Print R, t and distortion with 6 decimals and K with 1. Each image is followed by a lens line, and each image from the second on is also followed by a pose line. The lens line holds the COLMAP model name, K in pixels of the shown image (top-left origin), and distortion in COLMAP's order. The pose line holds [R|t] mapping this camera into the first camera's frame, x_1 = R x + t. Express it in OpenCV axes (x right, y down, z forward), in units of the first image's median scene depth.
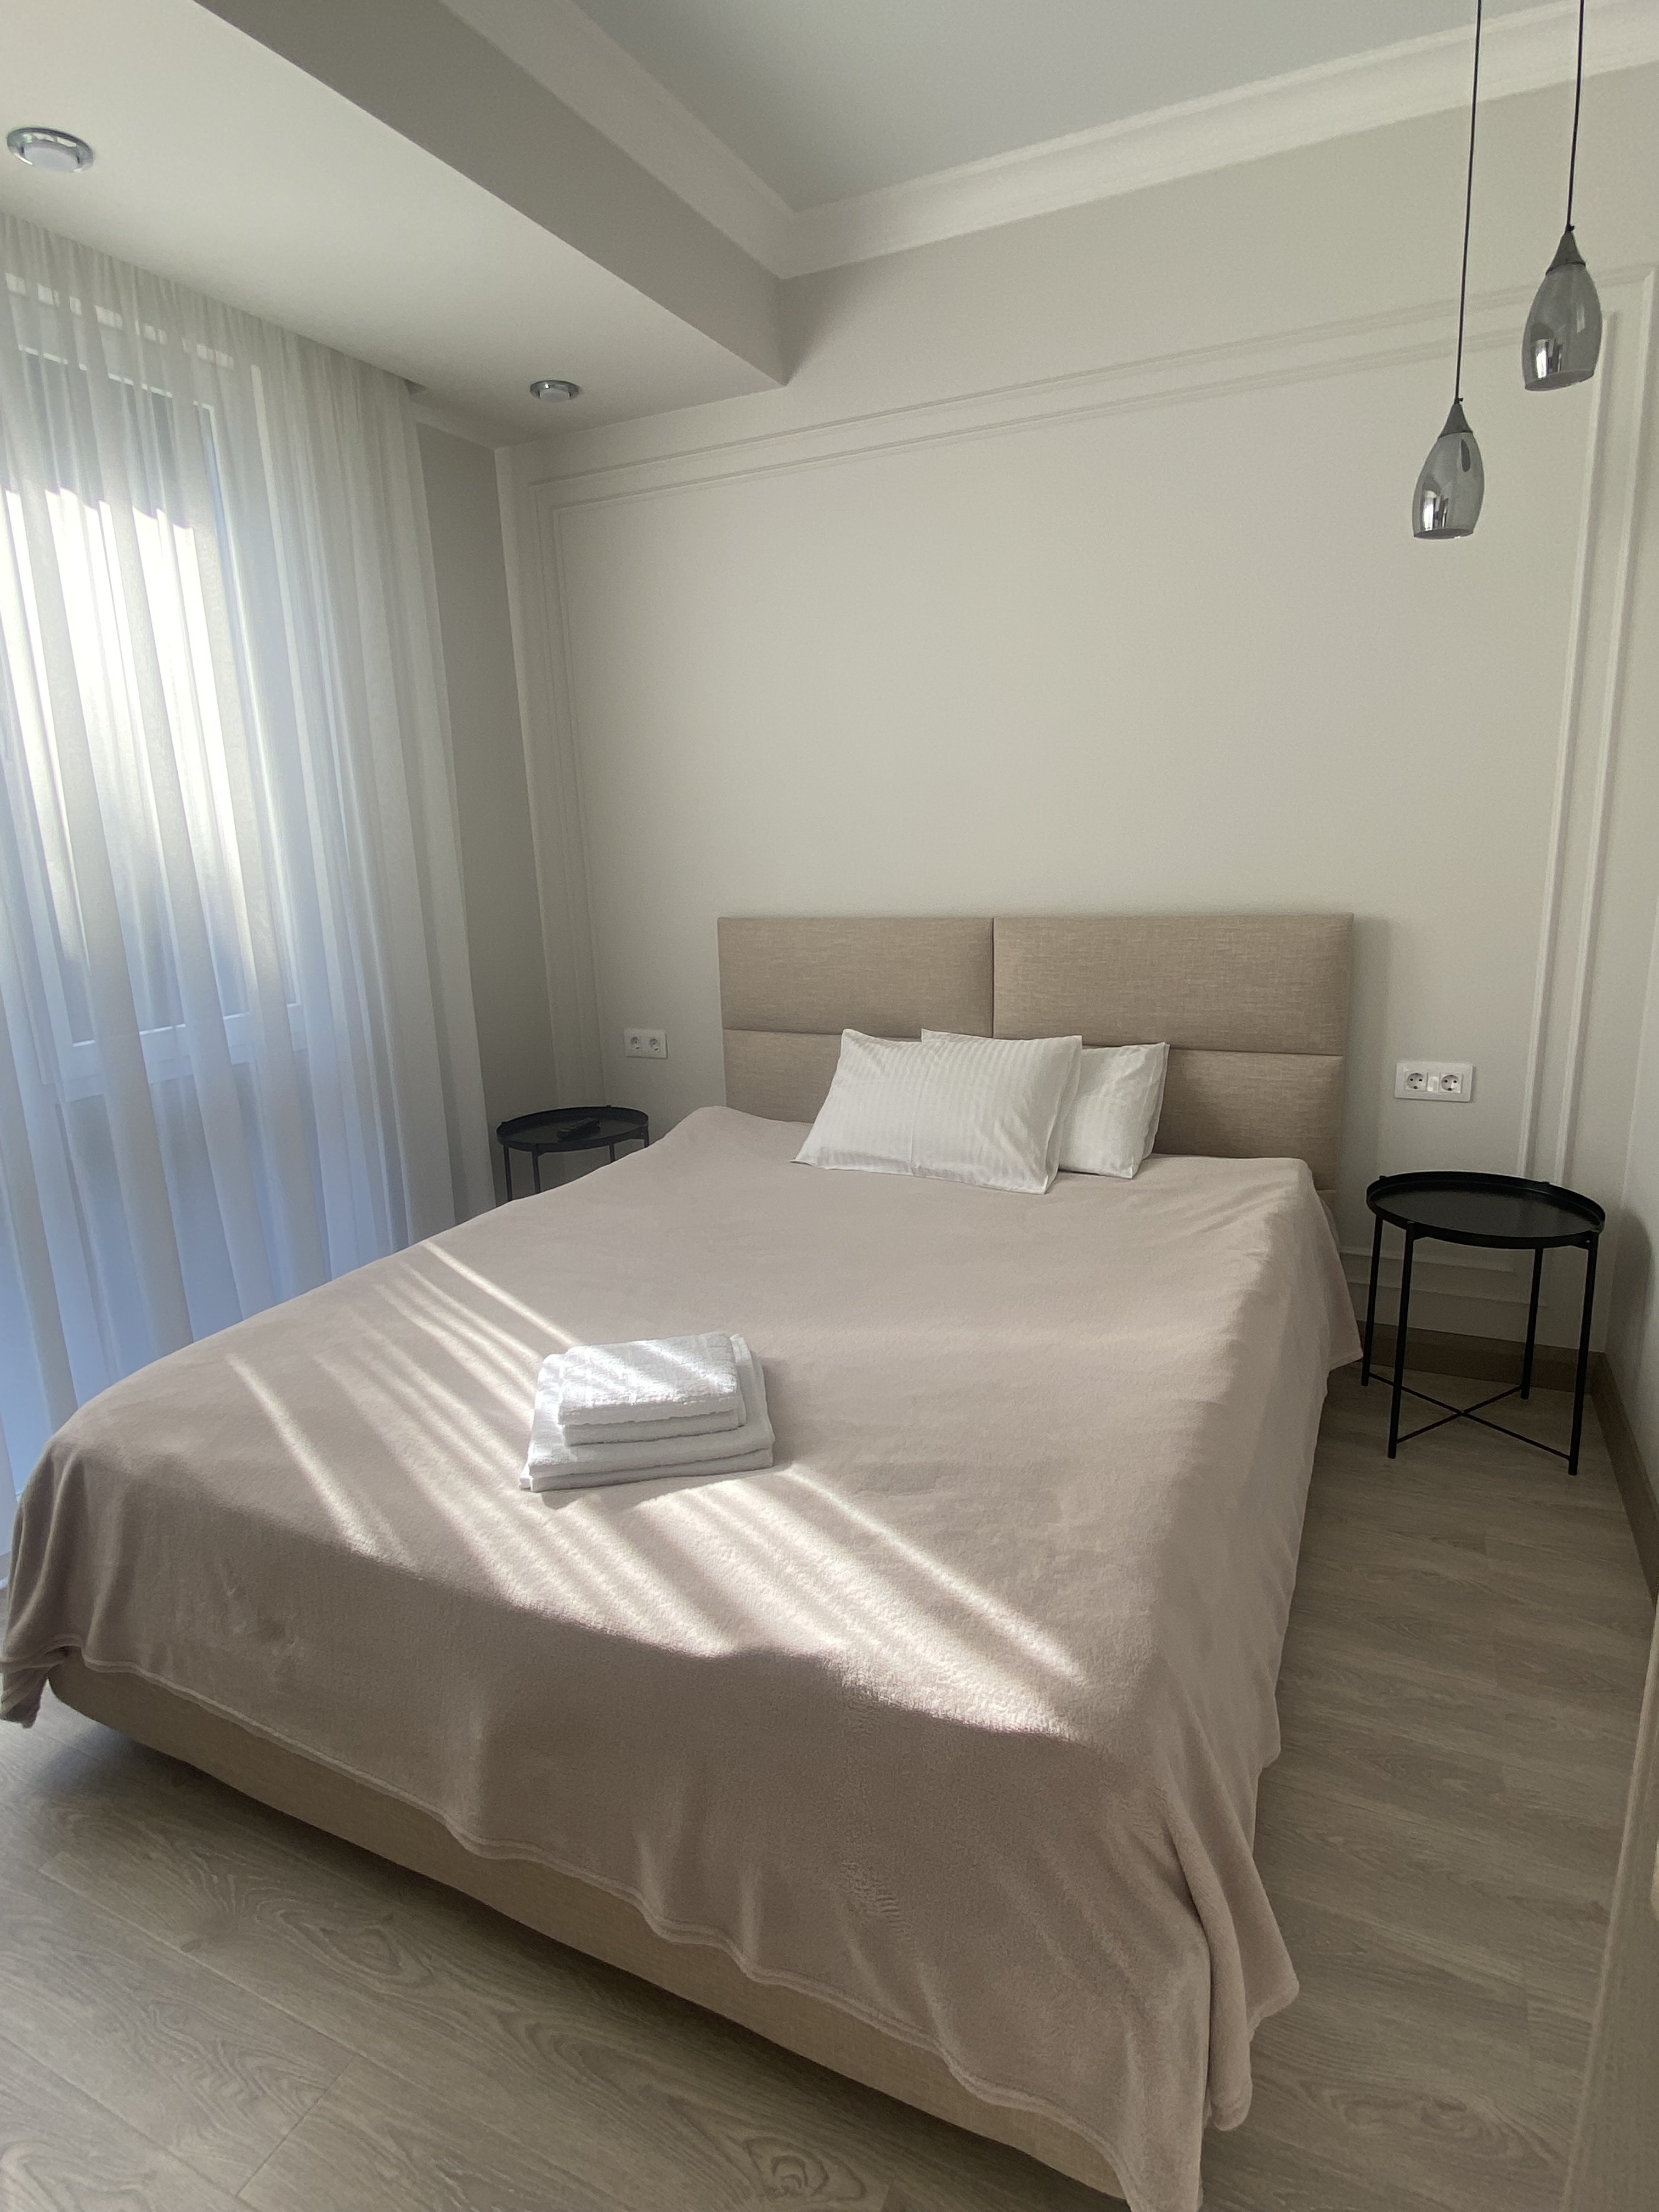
lens RADIAL K [[1152.5, 0, 829.5], [0, 1152.5, 1106.0], [0, 0, 1]] dist [0.058723, -0.050390]
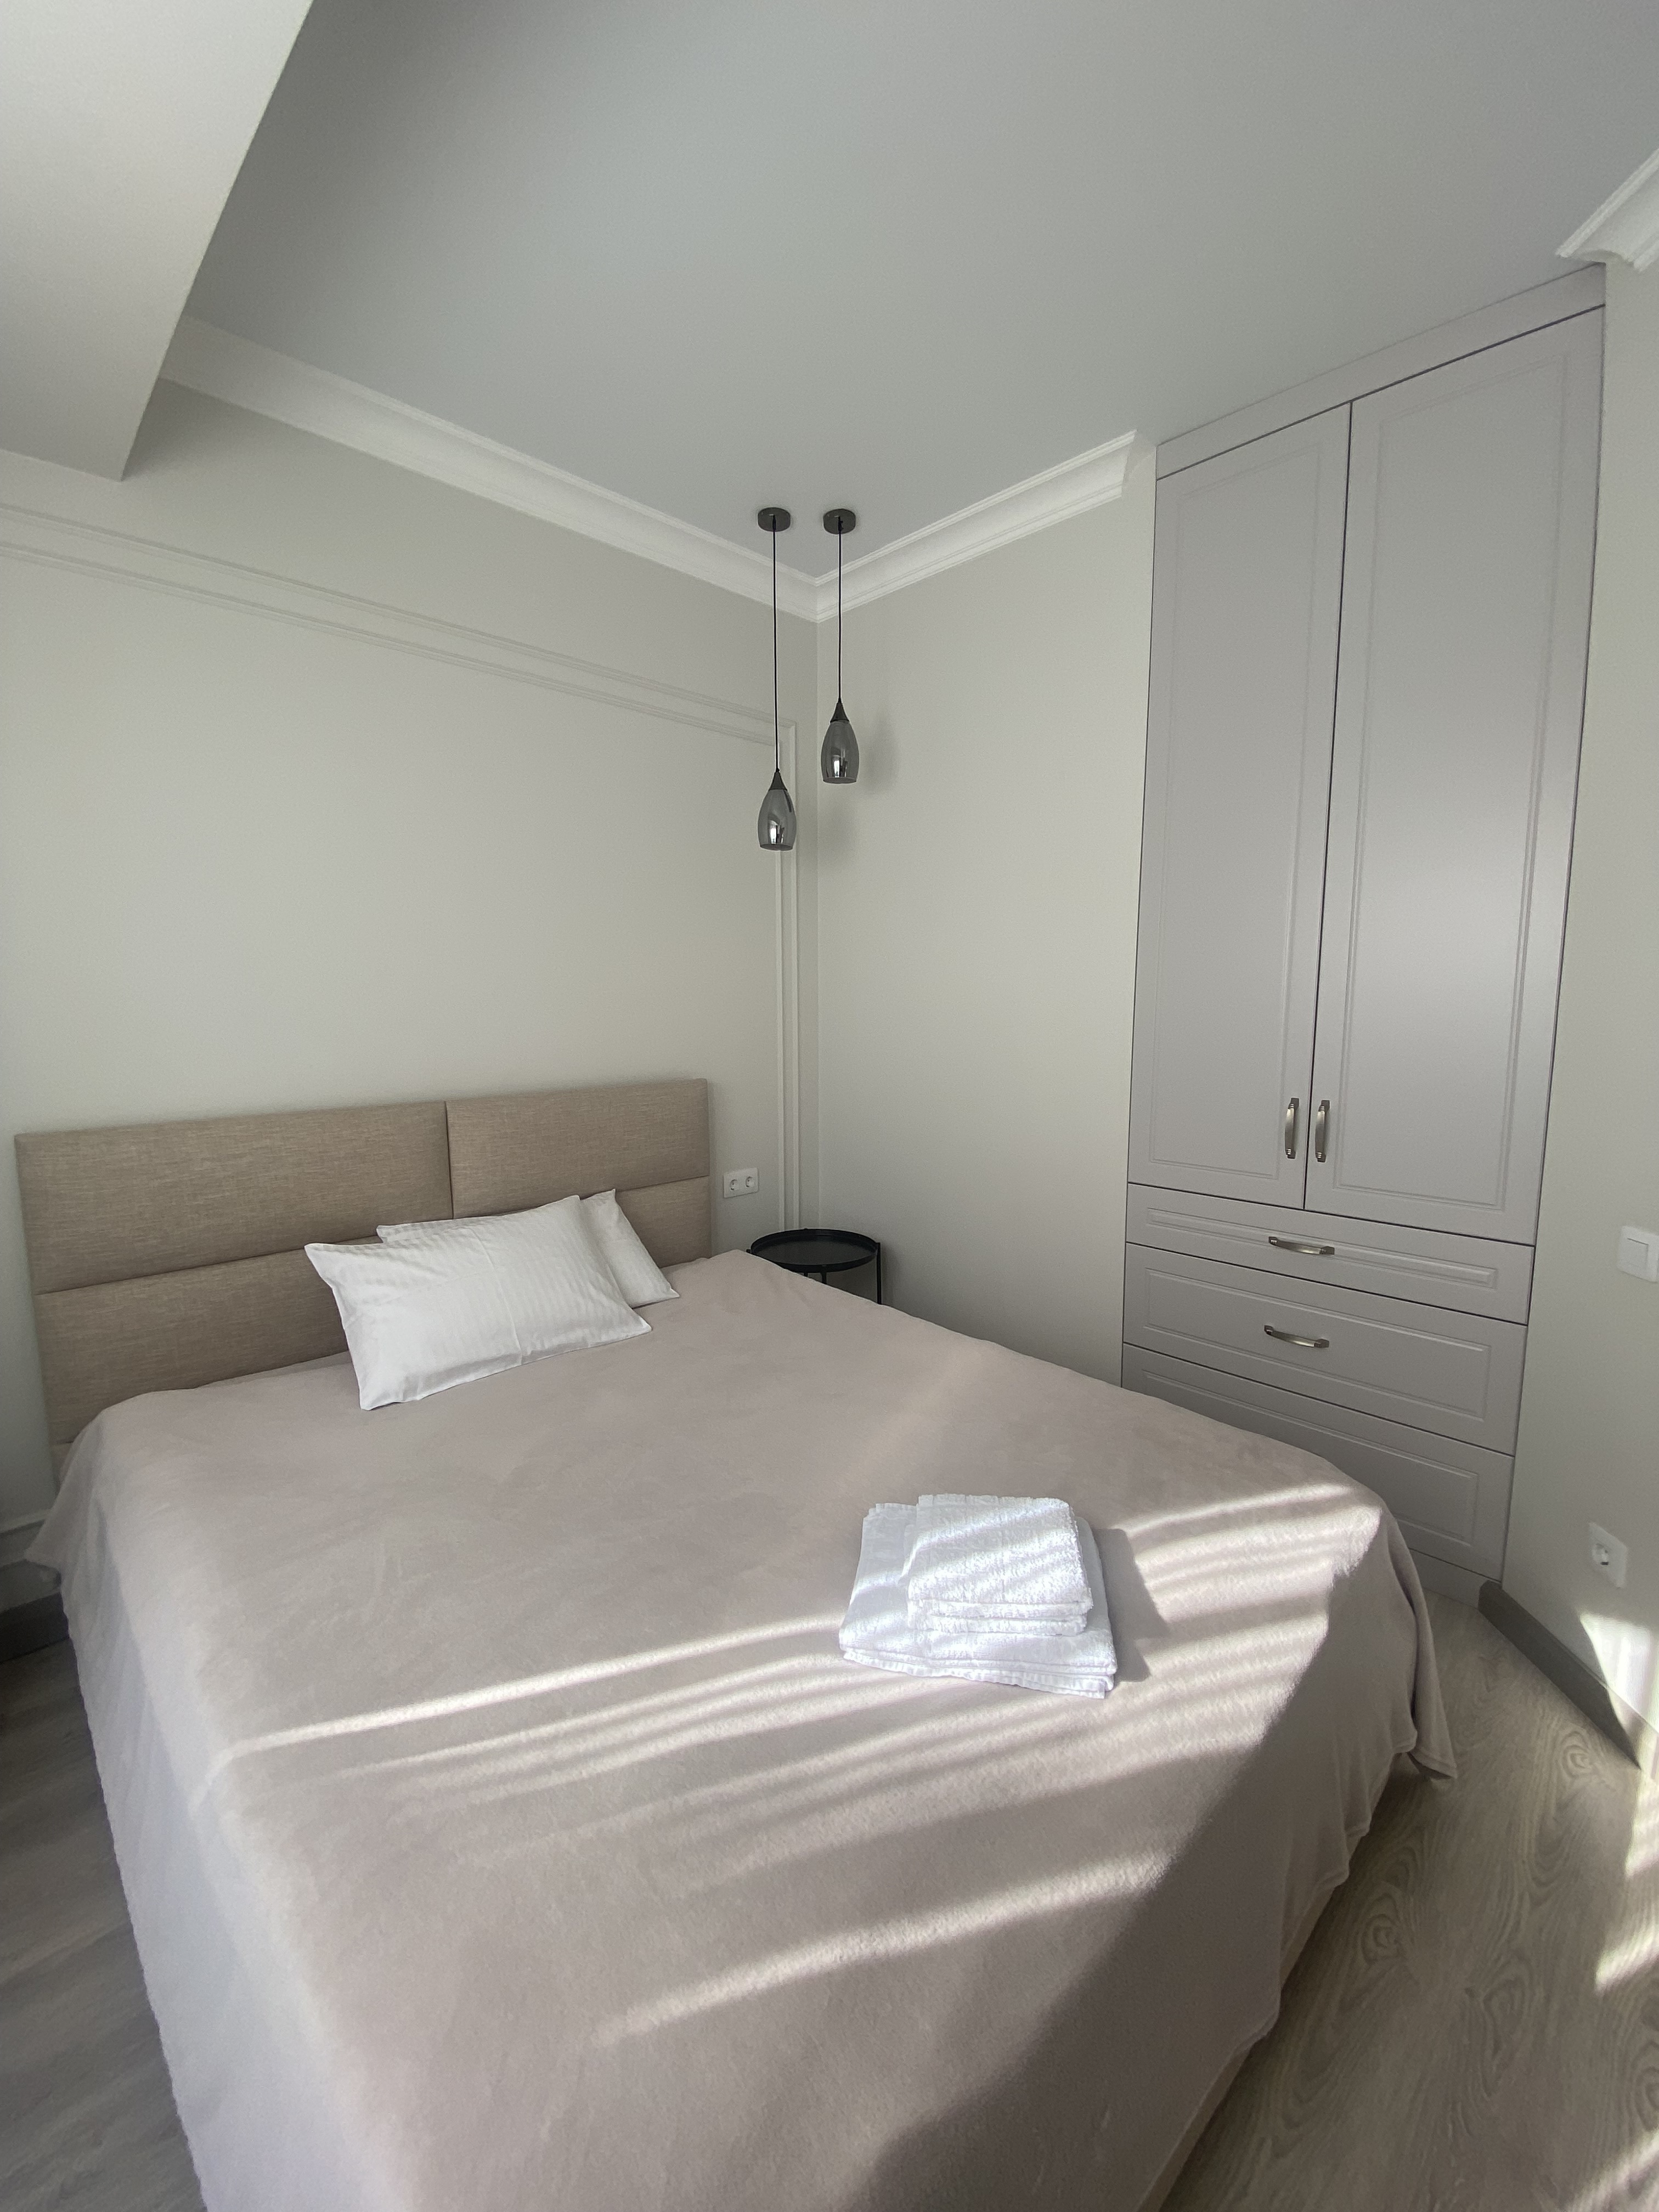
lens RADIAL K [[898.6, 0, 829.5], [0, 898.6, 1106.0], [0, 0, 1]] dist [0.027766, -0.020367]
pose [[0.341403, -0.084707, 0.936092, -0.879236], [0.204059, 0.978856, 0.014154, -0.183224], [-0.917499, 0.186186, 0.351470, 0.746754]]
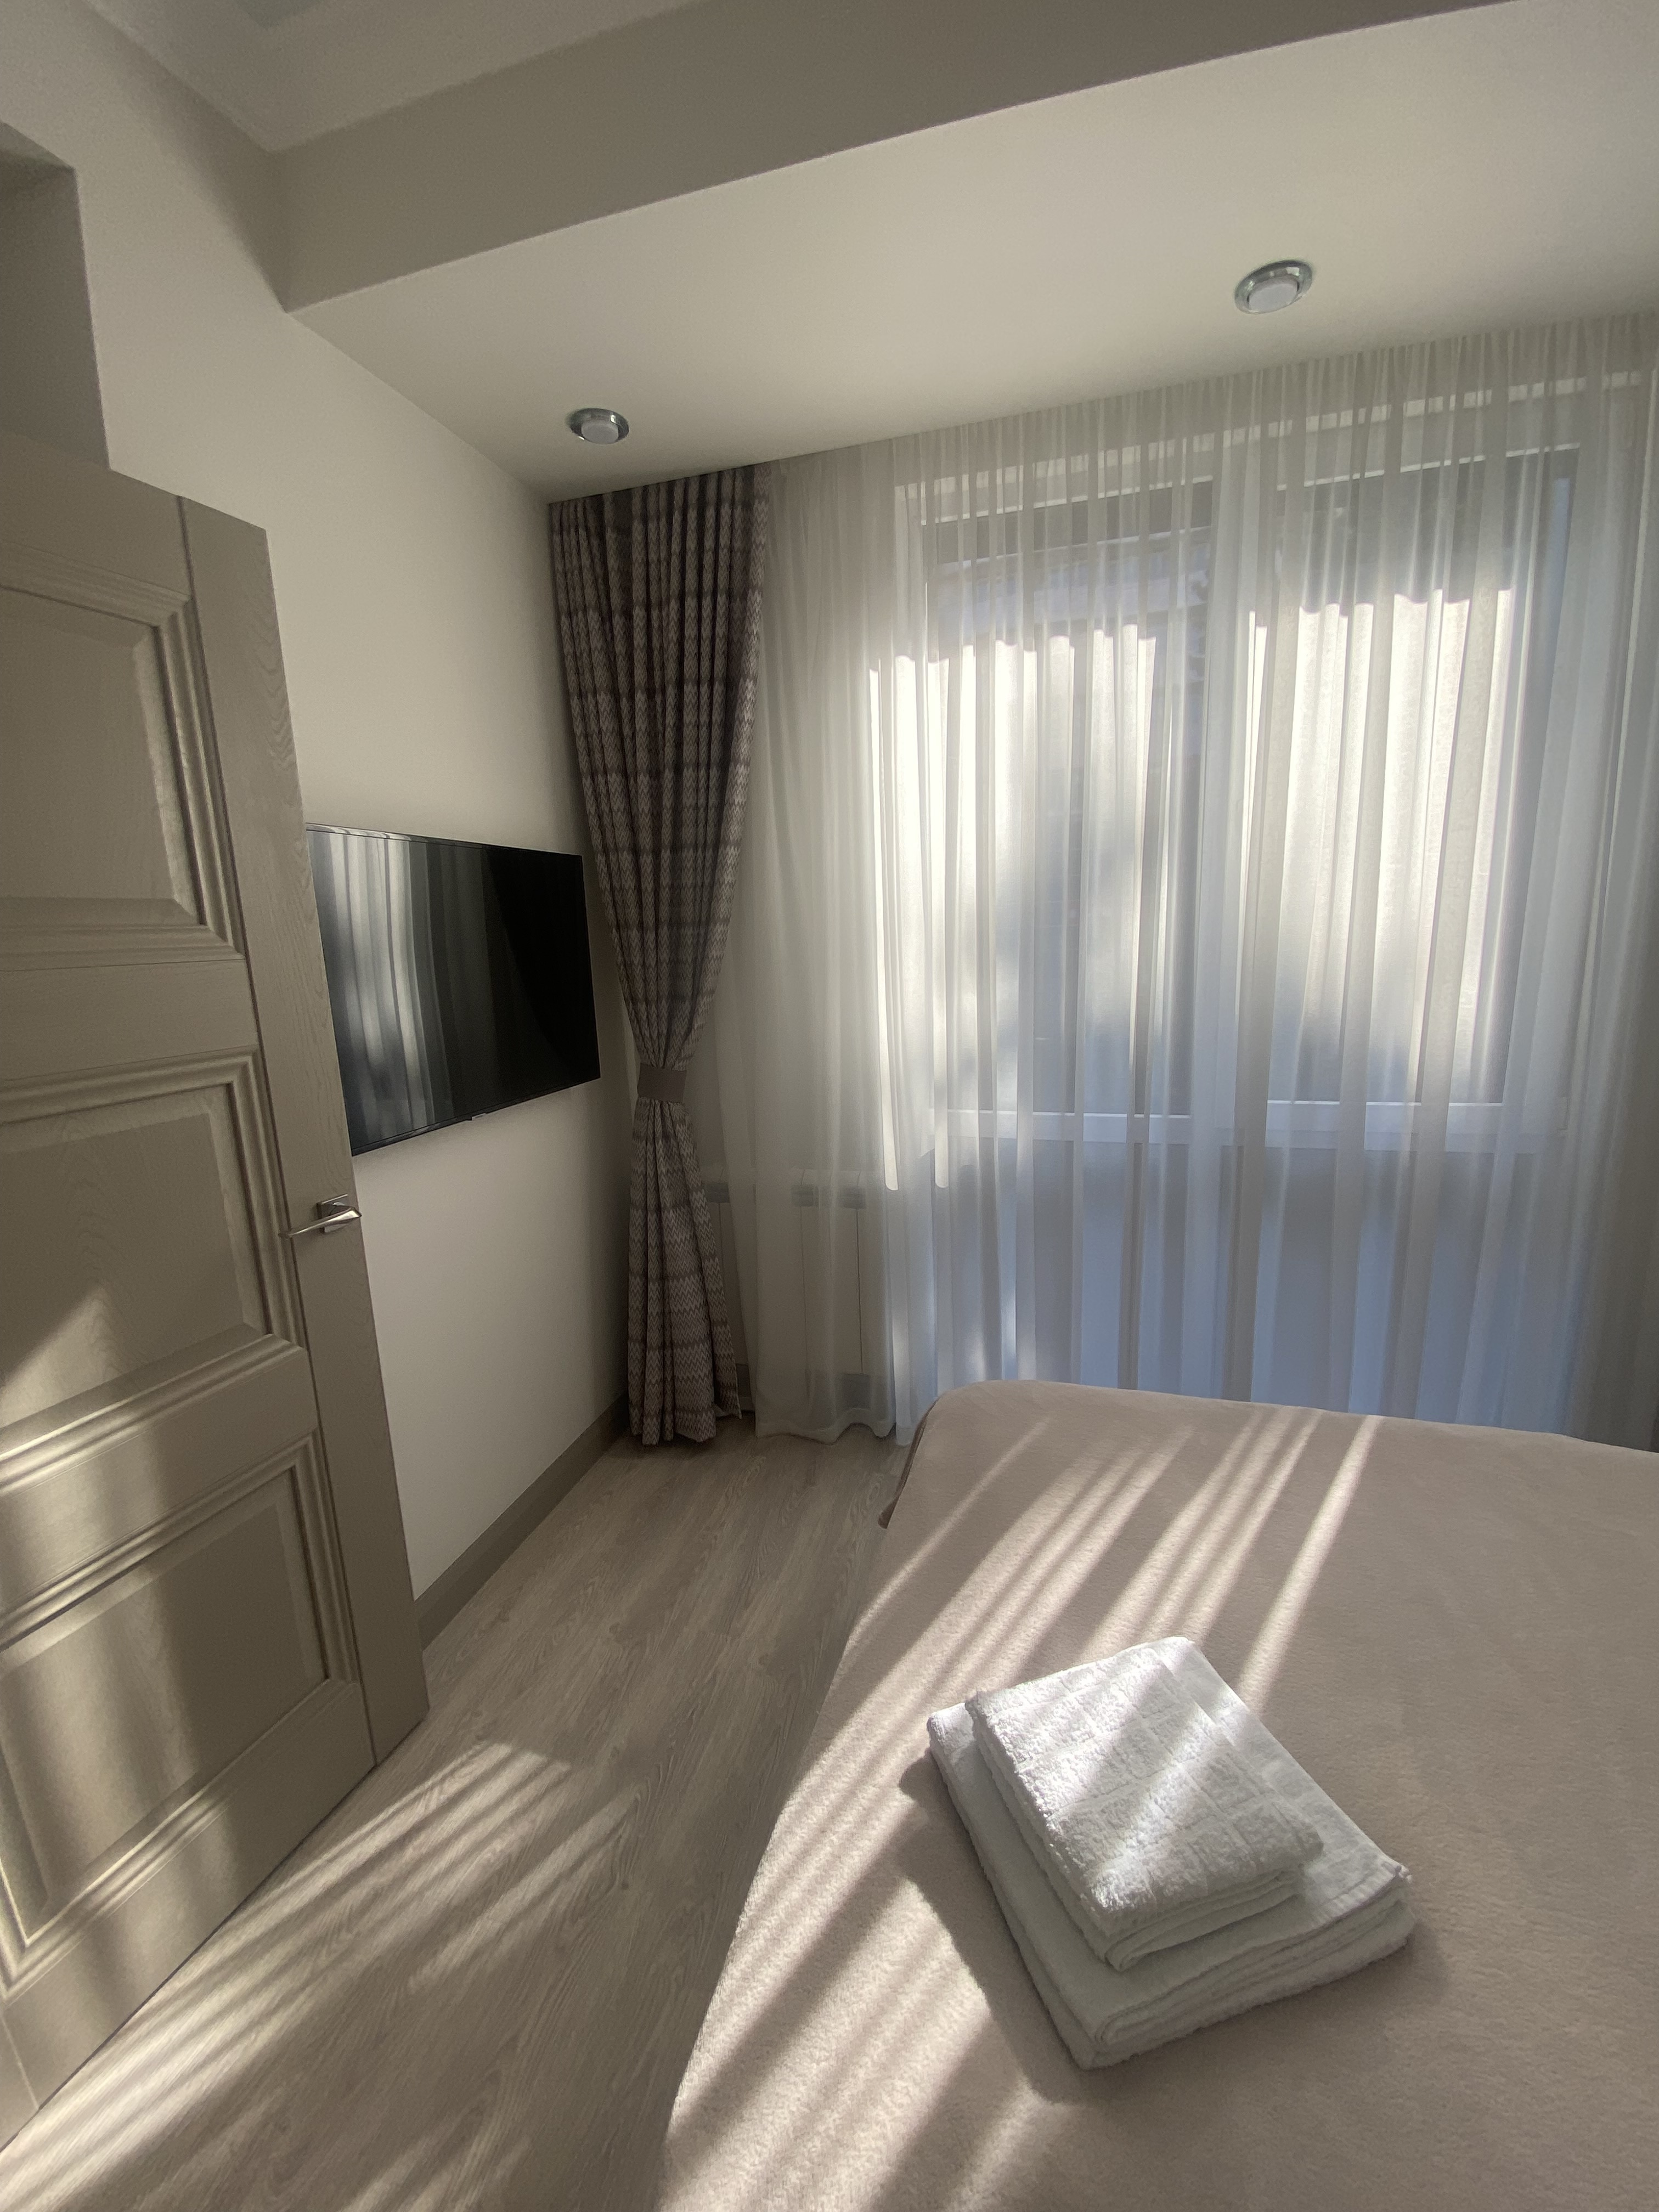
lens RADIAL K [[898.6, 0, 829.5], [0, 898.6, 1106.0], [0, 0, 1]] dist [0.027766, -0.020367]
pose [[0.160928, 0.226102, -0.960718, 0.236843], [-0.199945, 0.960690, 0.192603, -0.208202], [0.966501, 0.161095, 0.199810, 0.623441]]
